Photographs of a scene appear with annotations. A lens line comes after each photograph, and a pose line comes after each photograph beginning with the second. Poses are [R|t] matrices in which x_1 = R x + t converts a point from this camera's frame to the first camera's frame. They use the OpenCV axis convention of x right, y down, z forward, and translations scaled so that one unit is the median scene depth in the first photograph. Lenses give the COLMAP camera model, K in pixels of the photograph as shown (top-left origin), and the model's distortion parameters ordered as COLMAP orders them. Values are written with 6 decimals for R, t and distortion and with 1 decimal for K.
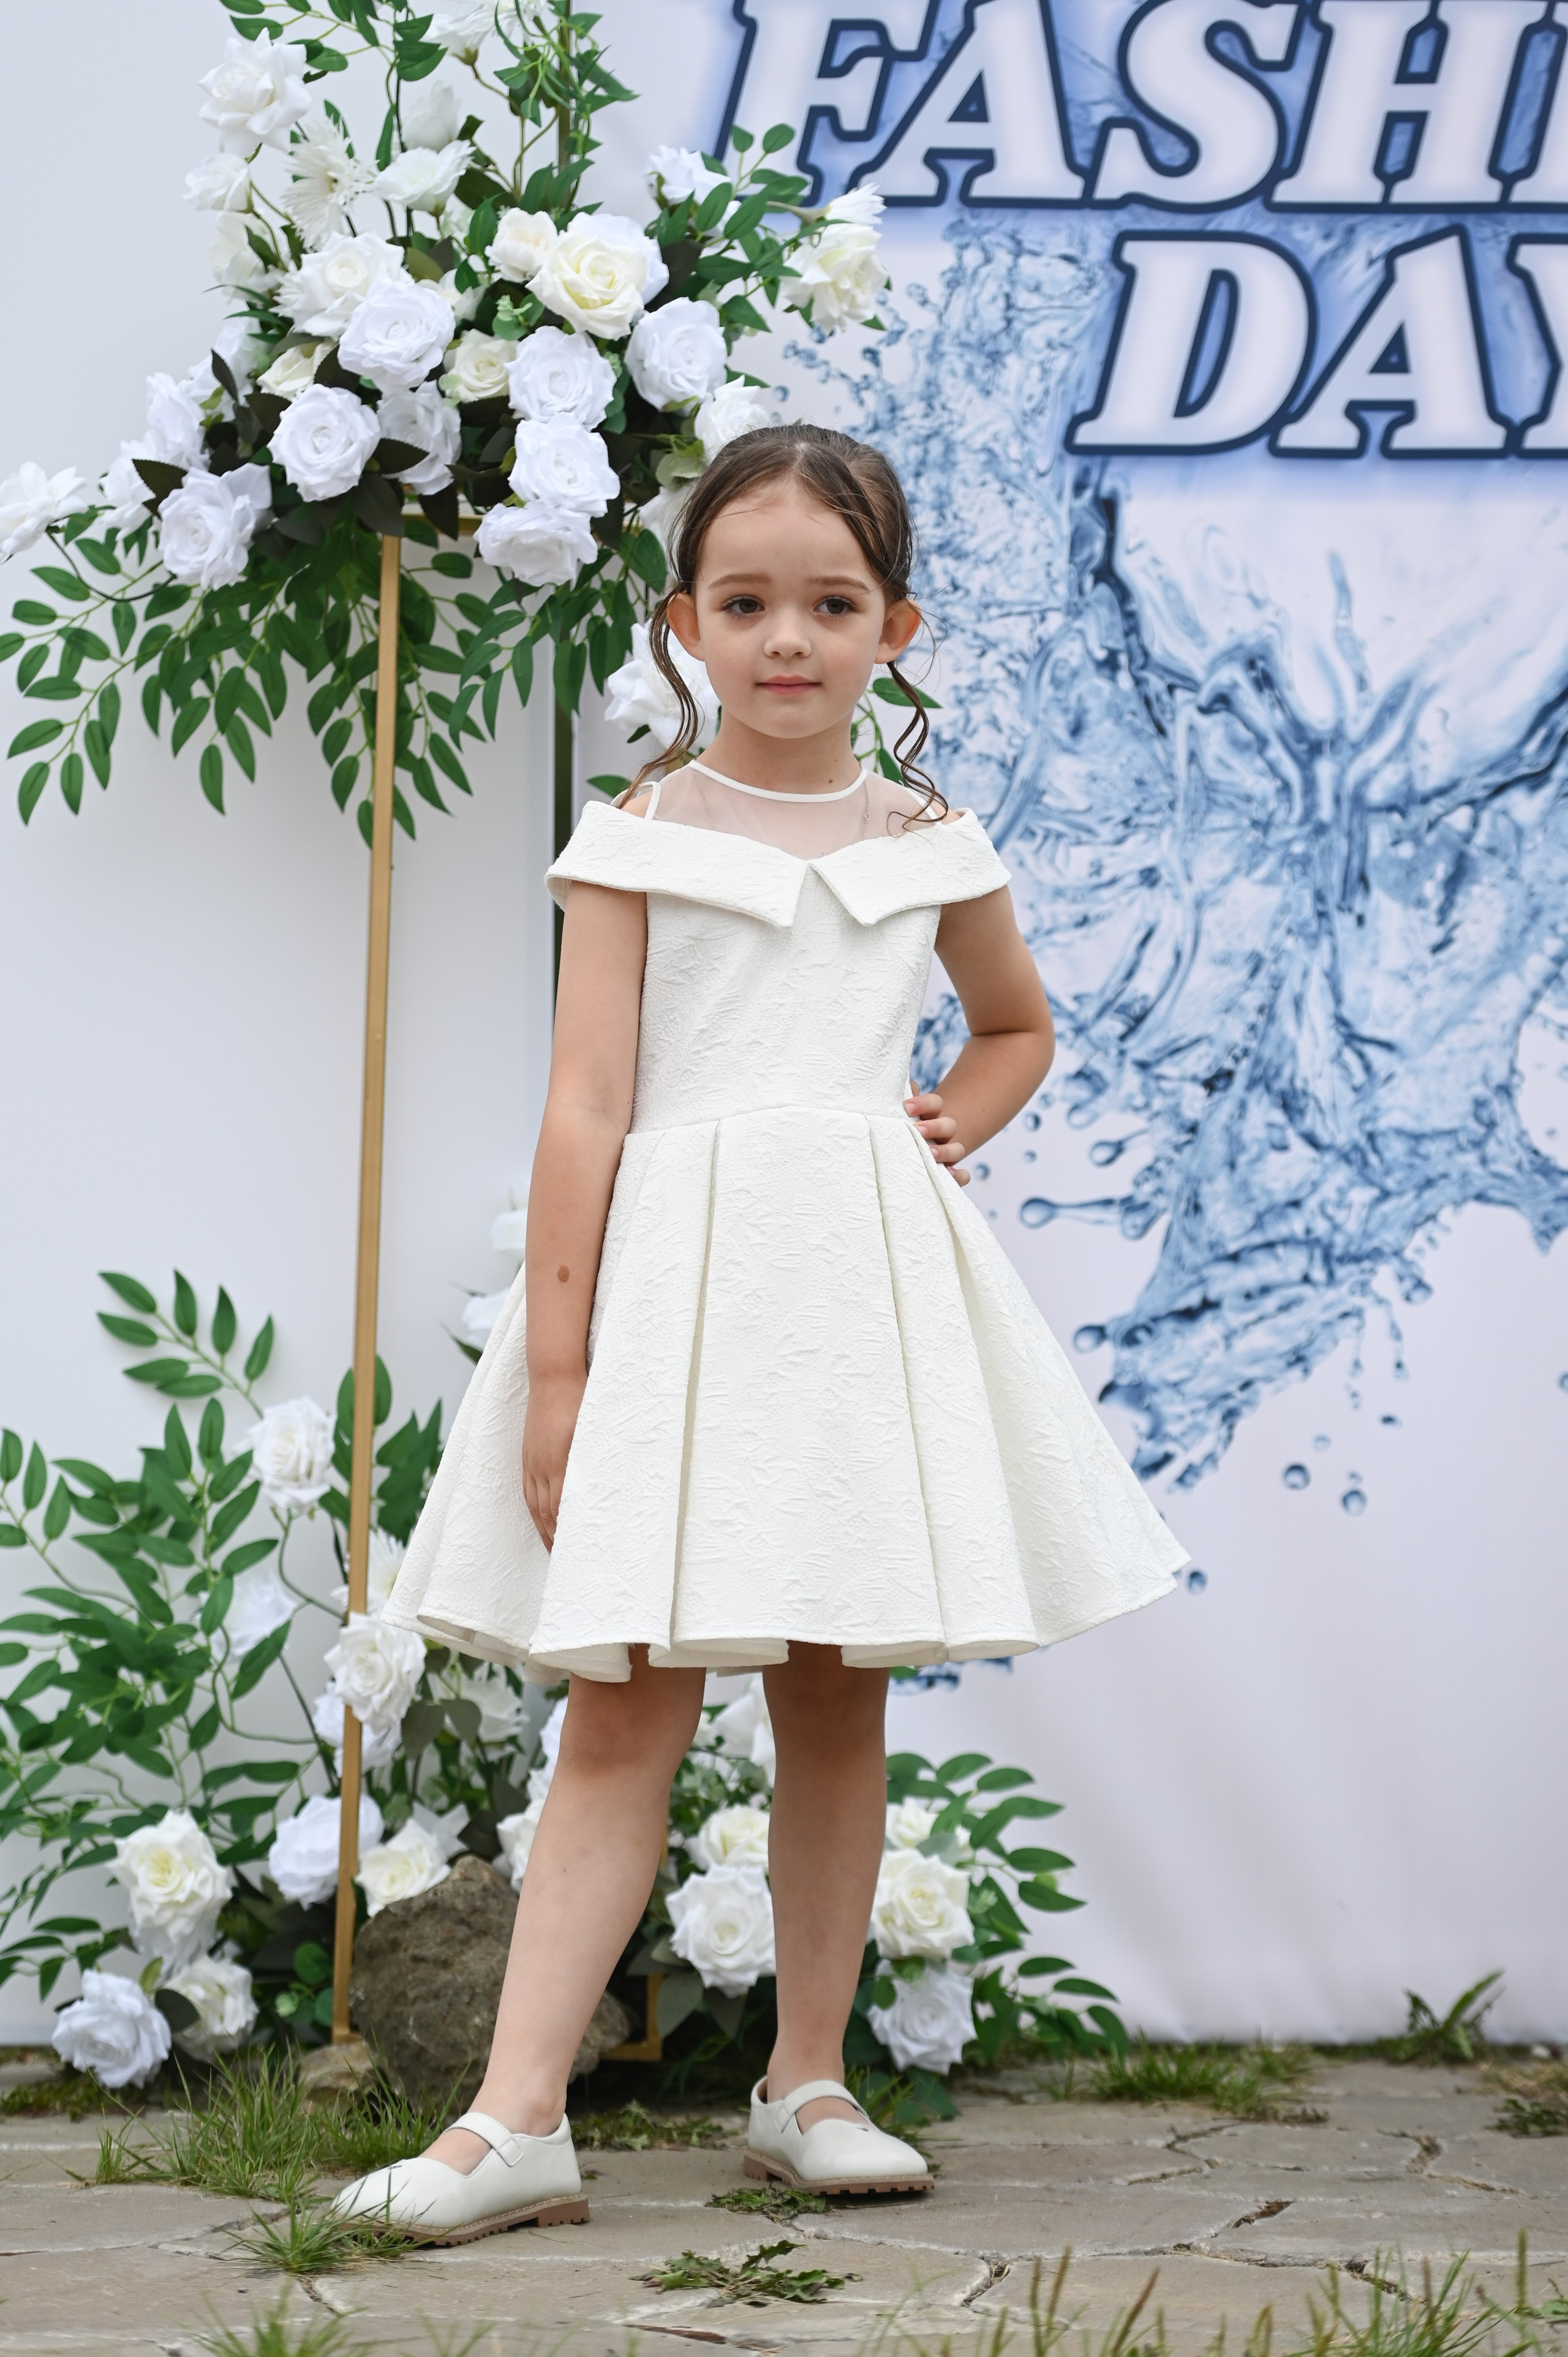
lens RADIAL K [[5914.1, 0, 784.0], [0, 5914.1, 1178.5], [0, 0, 1]] dist [-0.097021, 0.004487]
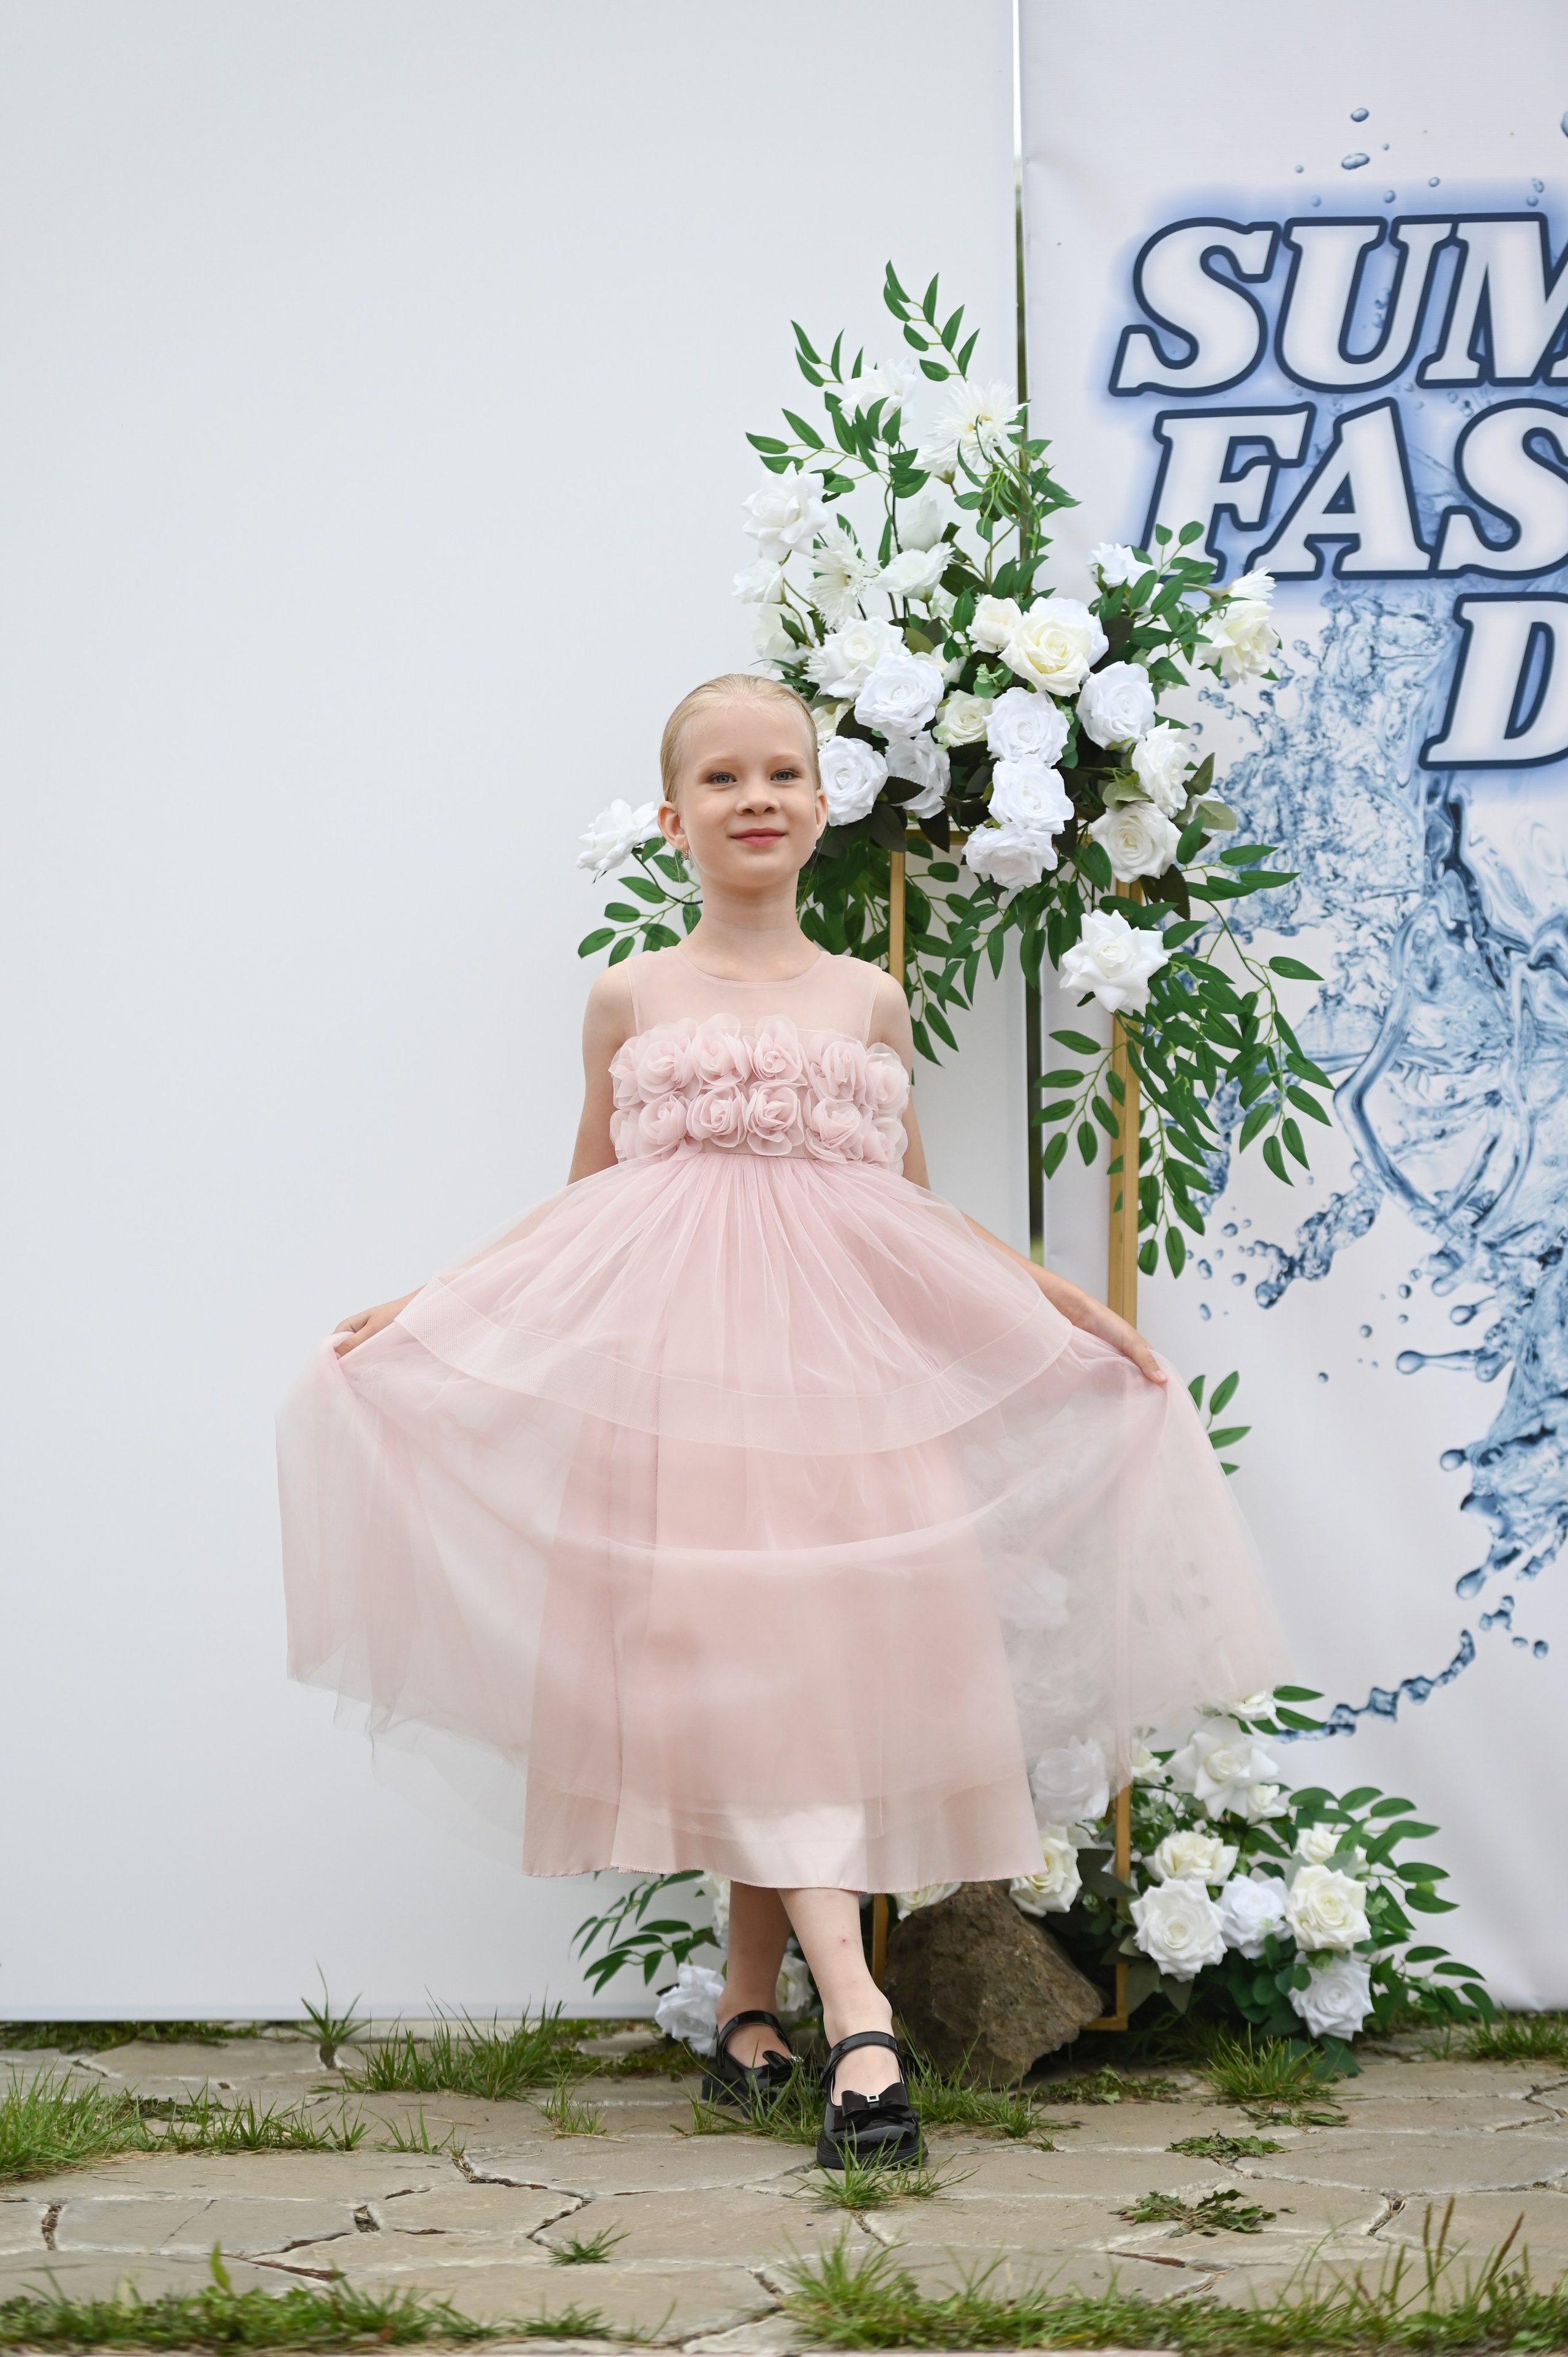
lens RADIAL K [[4684.1, 0, 784.0], [0, 4684.1, 1178.5], [0, 0, 1]] dist [-0.102192, -0.029266]
pose [[0.995954, -0.018761, -0.087884, -0.002538], [0.016935, 0.999626, -0.021475, -0.015197], [0.088254, 0.019899, 0.995899, -0.021482]]
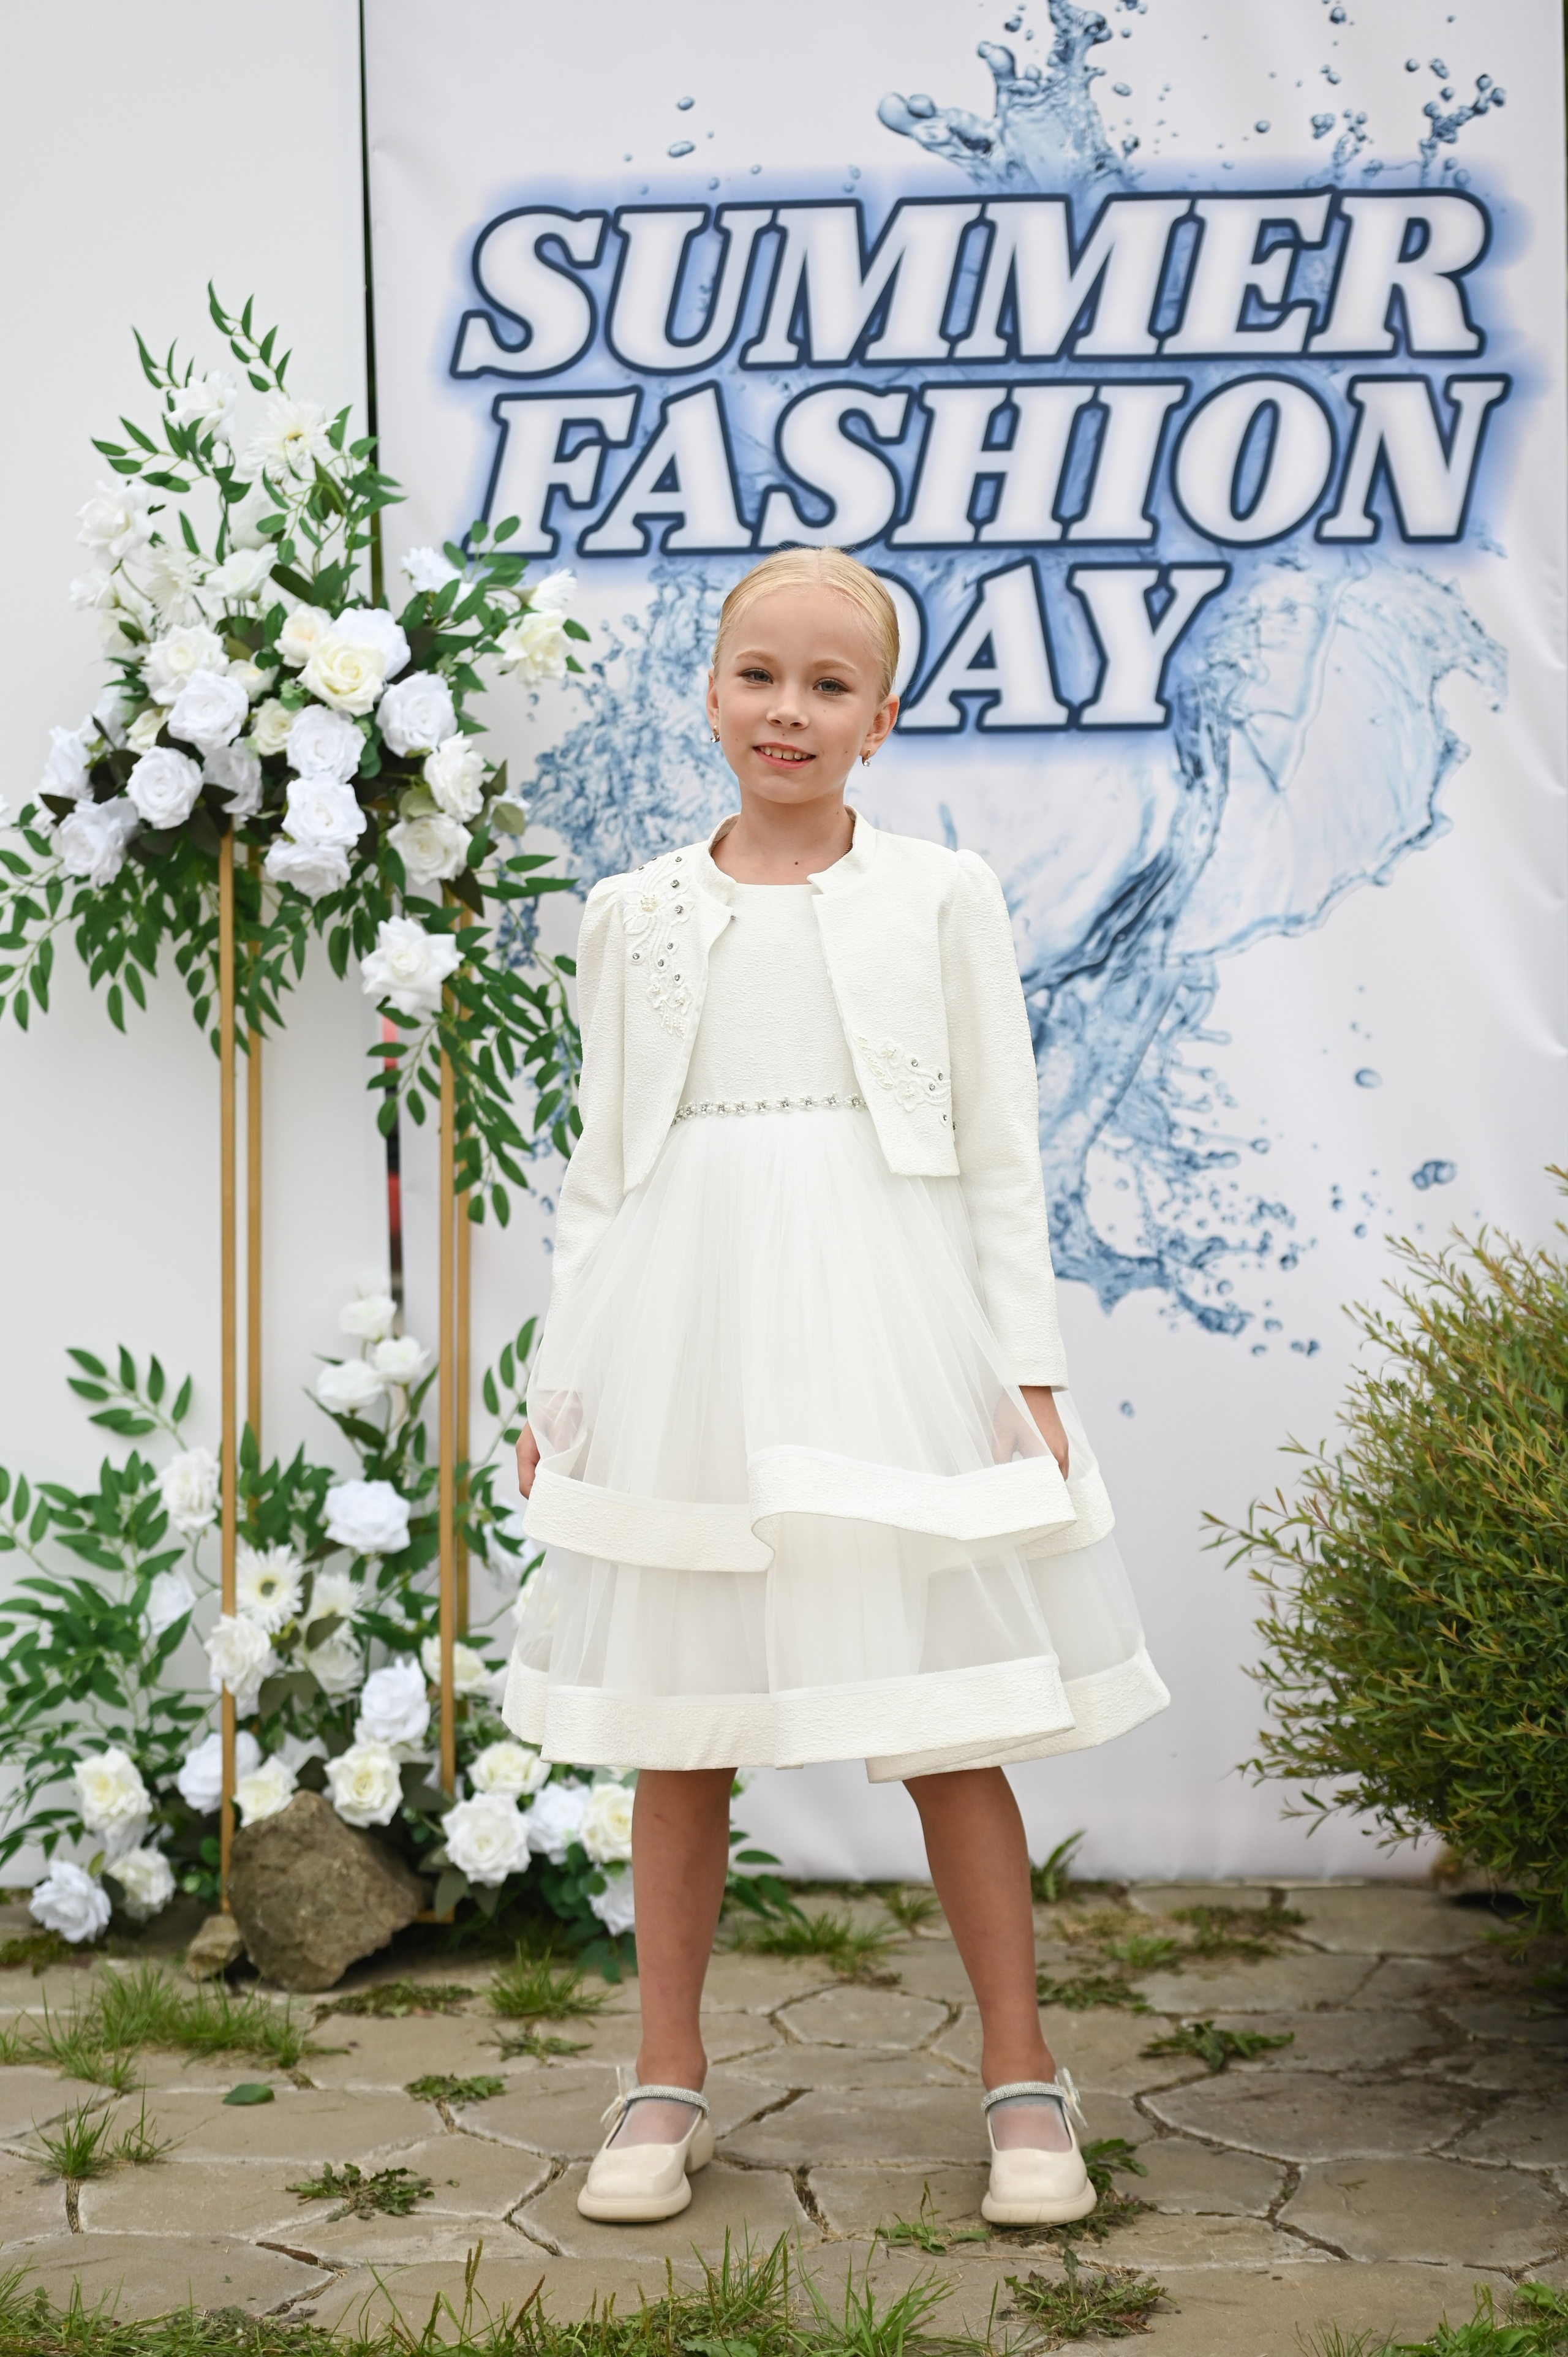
lens RADIAL K [[4684.1, 0, 784.0], [0, 4684.1, 1178.5], [0, 0, 1]] dist [-0.102192, -0.029266]
pose [[0.995796, -0.017132, -0.089978, 0.159508], [0.026416, 0.994328, 0.103026, -0.138730], [0.087703, -0.104970, 0.990601, -0.079873]]
